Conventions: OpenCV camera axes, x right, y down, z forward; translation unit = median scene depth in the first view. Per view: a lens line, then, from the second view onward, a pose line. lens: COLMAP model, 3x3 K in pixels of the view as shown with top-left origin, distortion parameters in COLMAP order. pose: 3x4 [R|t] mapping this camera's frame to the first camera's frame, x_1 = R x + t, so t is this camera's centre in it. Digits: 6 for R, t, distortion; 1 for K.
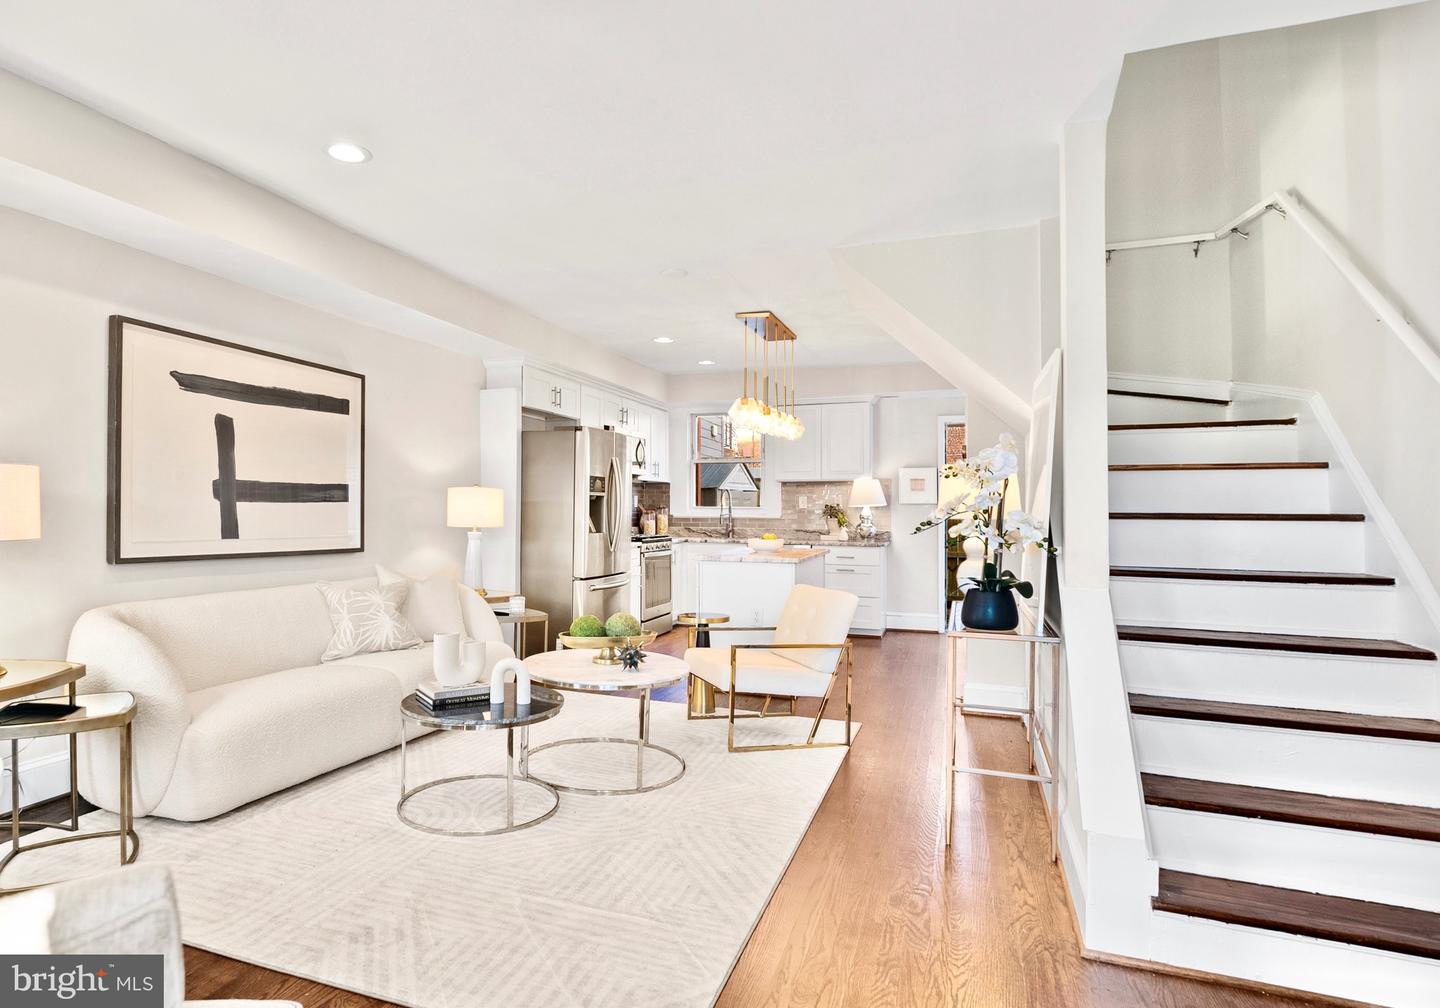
lens RADIAL K [[693.1, 0, 715.5], [0, 693.1, 504.4], [0, 0, 1]] dist [0.000315, 0.000001]
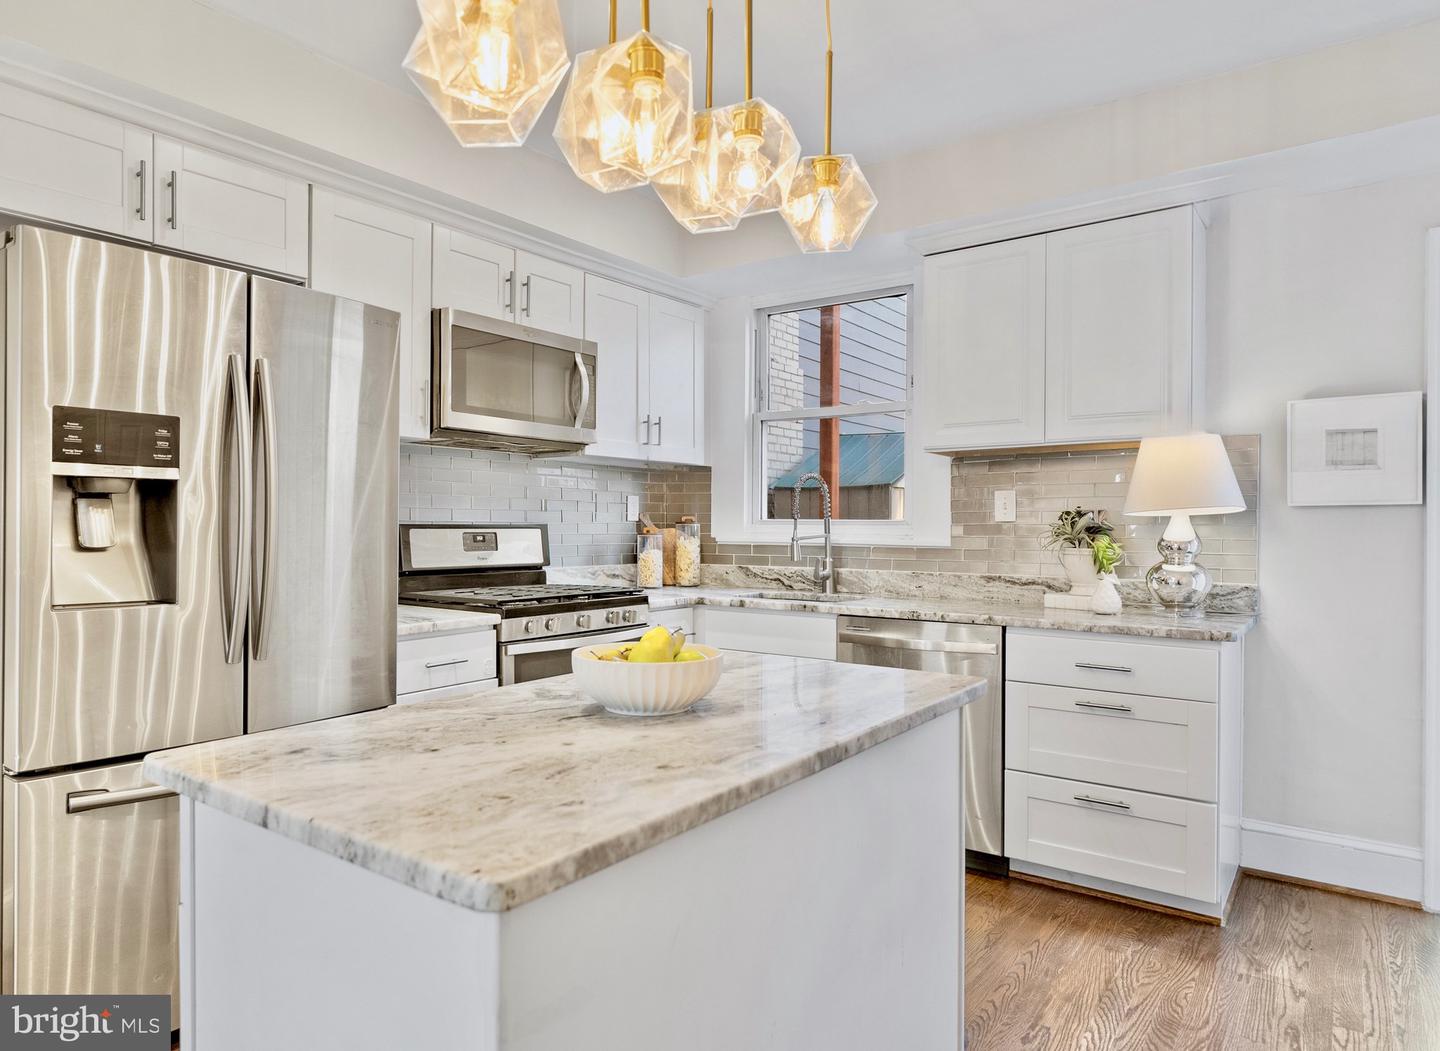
lens RADIAL K [[942.1, 0, 726.1], [0, 942.1, 534.5], [0, 0, 1]] dist [0.000824, 0.000665]
pose [[0.963472, -0.000692, -0.267807, 0.122975], [0.004679, 0.999888, 0.014250, 0.005197], [0.267767, -0.014982, 0.963367, 0.478411]]
